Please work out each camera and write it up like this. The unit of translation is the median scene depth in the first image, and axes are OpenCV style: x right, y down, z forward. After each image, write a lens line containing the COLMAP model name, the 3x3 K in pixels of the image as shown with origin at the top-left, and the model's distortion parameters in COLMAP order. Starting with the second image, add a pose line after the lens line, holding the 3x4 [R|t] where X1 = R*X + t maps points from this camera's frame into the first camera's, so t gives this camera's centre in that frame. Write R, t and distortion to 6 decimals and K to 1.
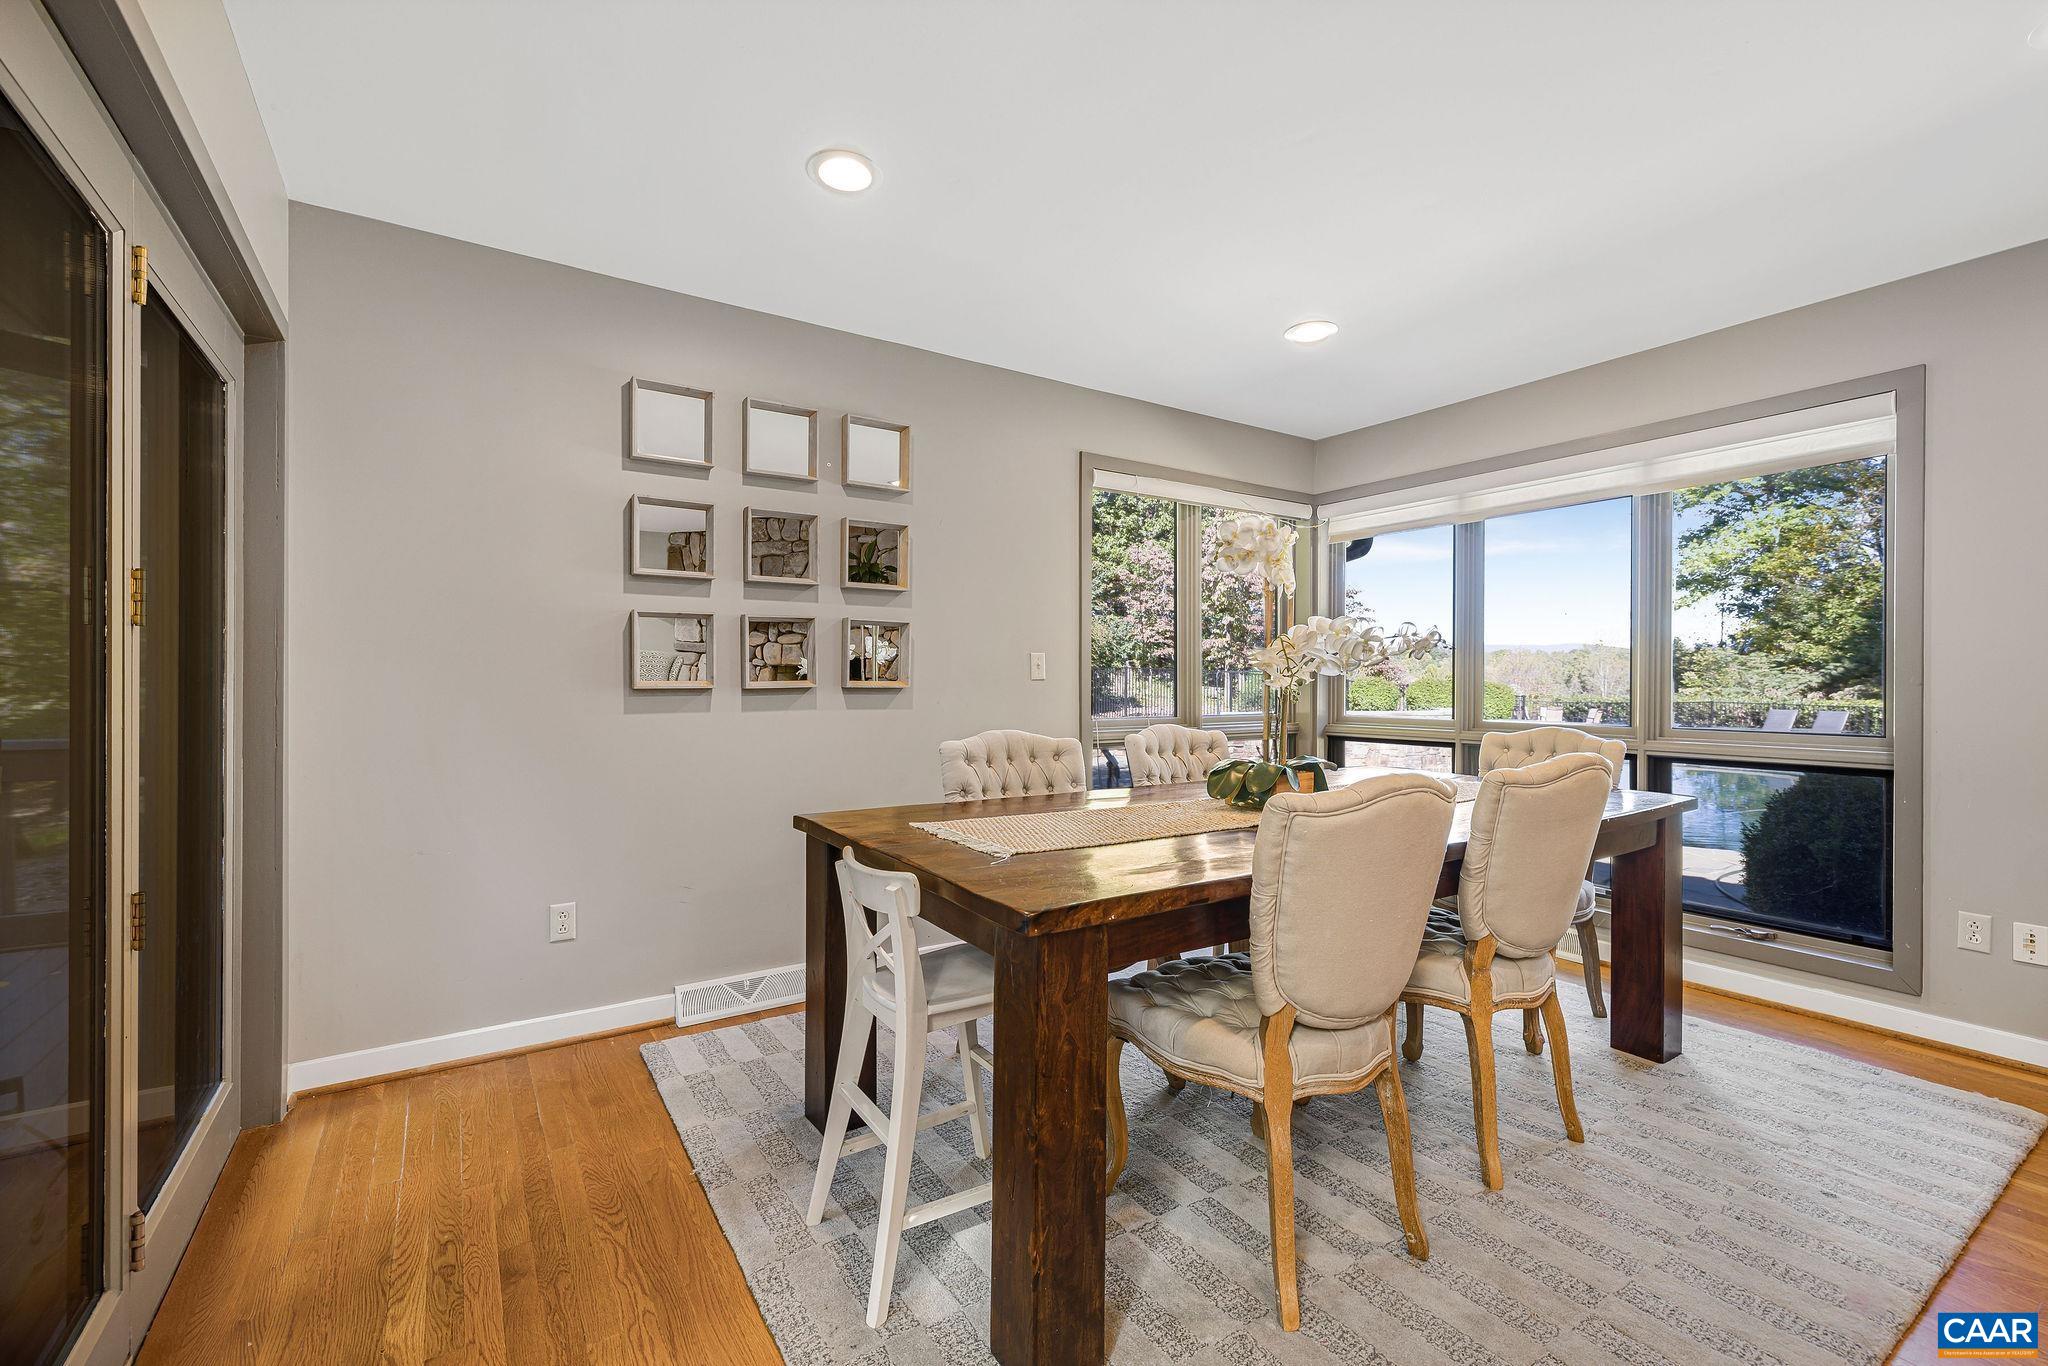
lens RADIAL K [[884.2, 0, 1024.0], [0, 884.2, 683.0], [0, 0, 1]] dist [-0.021644, 0.000118]
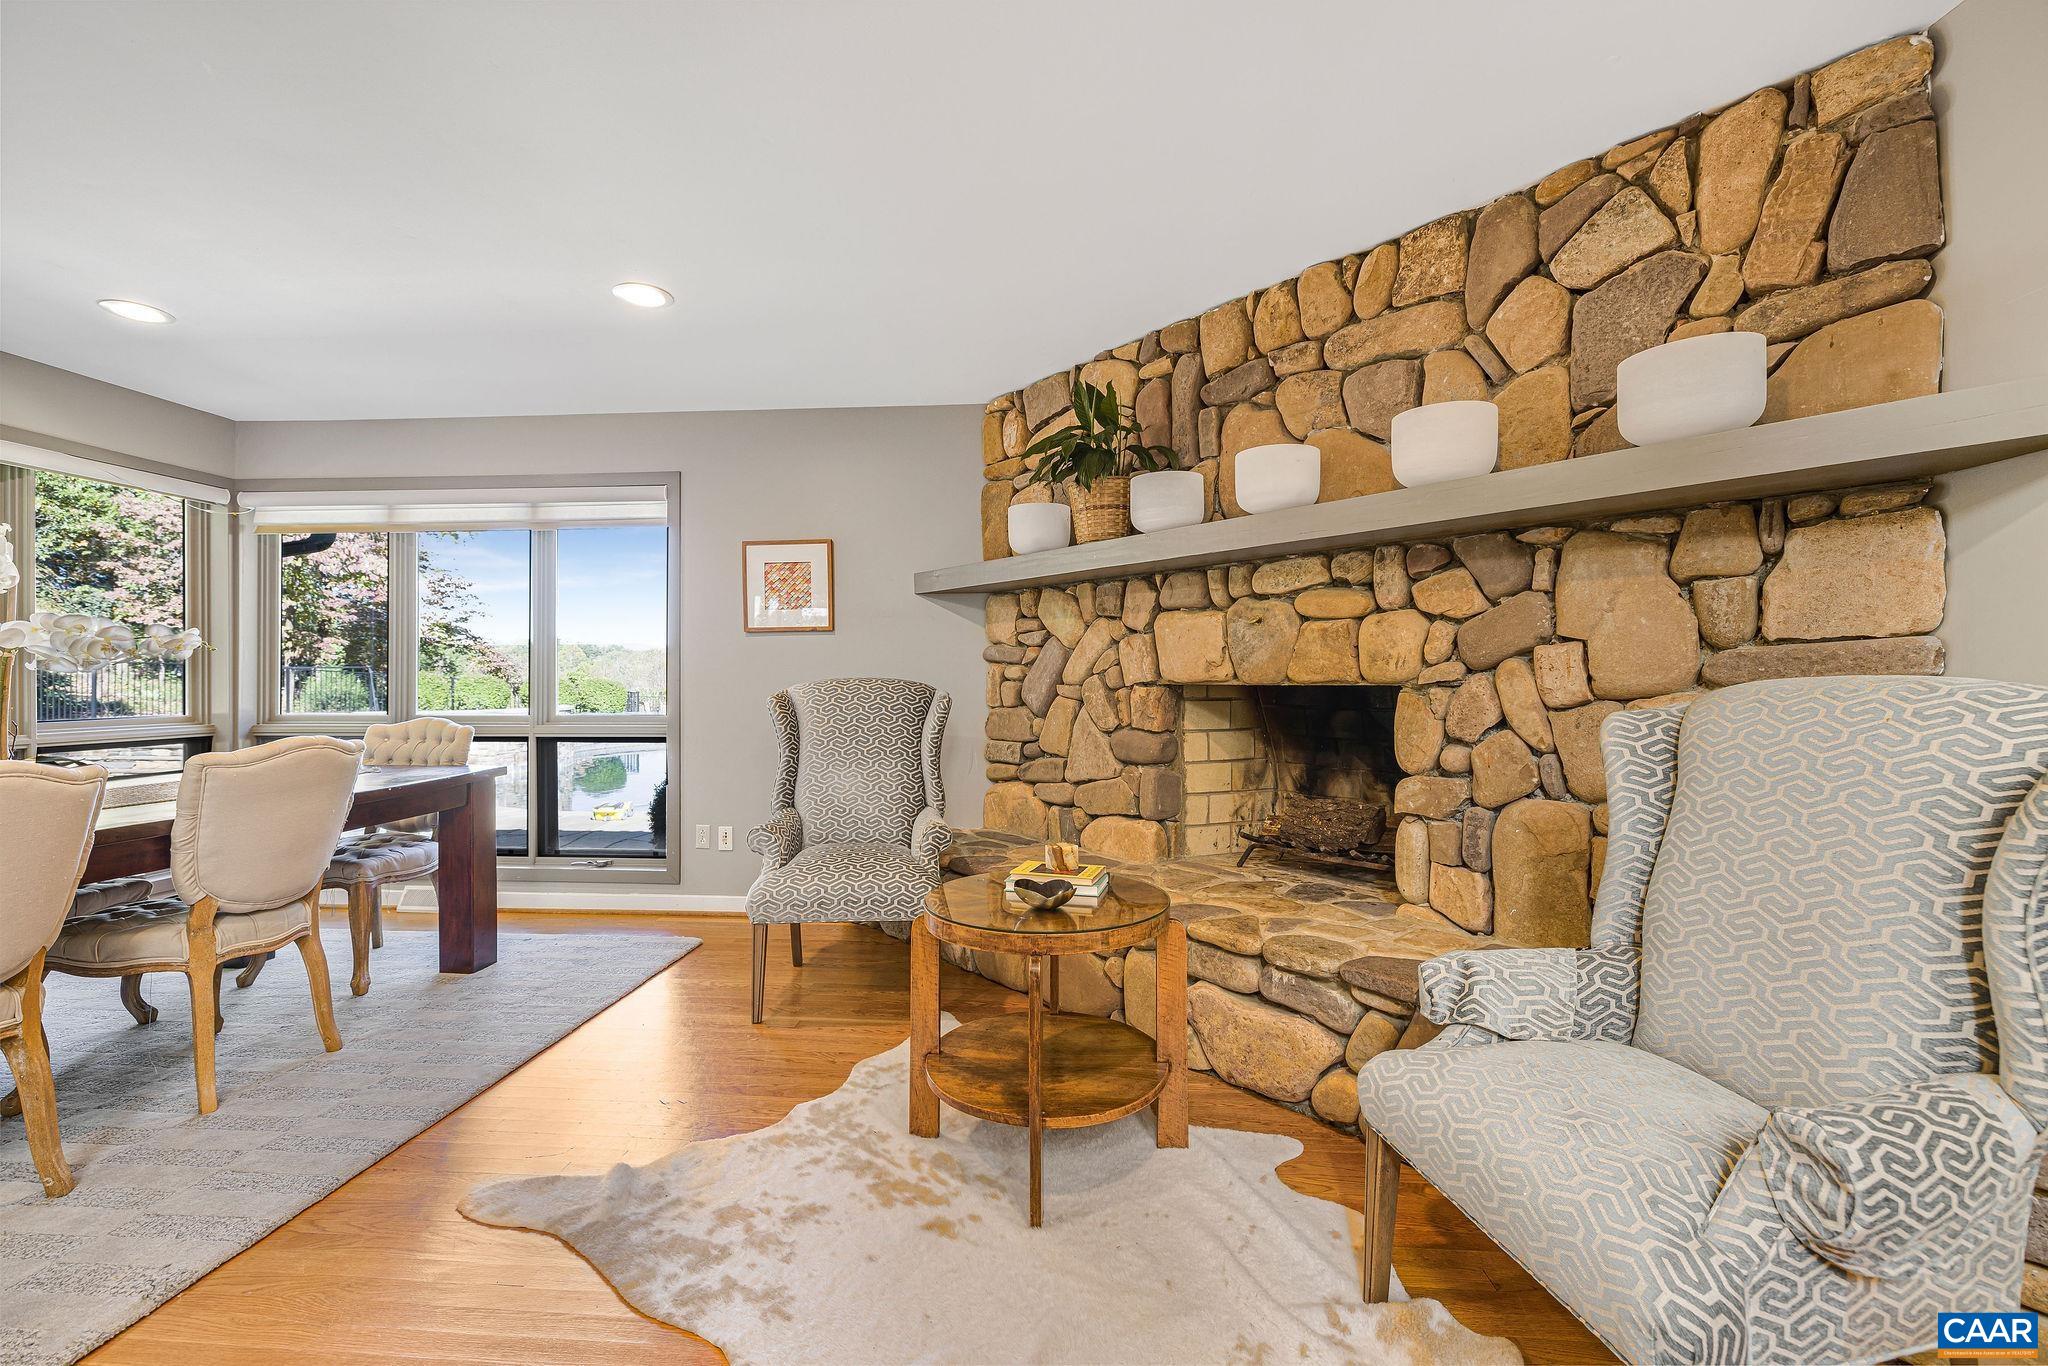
lens RADIAL K [[849.6, 0, 1024.0], [0, 849.6, 683.0], [0, 0, 1]] dist [-0.000678, -0.000159]
pose [[0.597561, -0.006660, 0.801796, 0.156708], [0.004047, 0.999978, 0.005290, 0.000989], [-0.801813, 0.000084, 0.597575, -0.307166]]
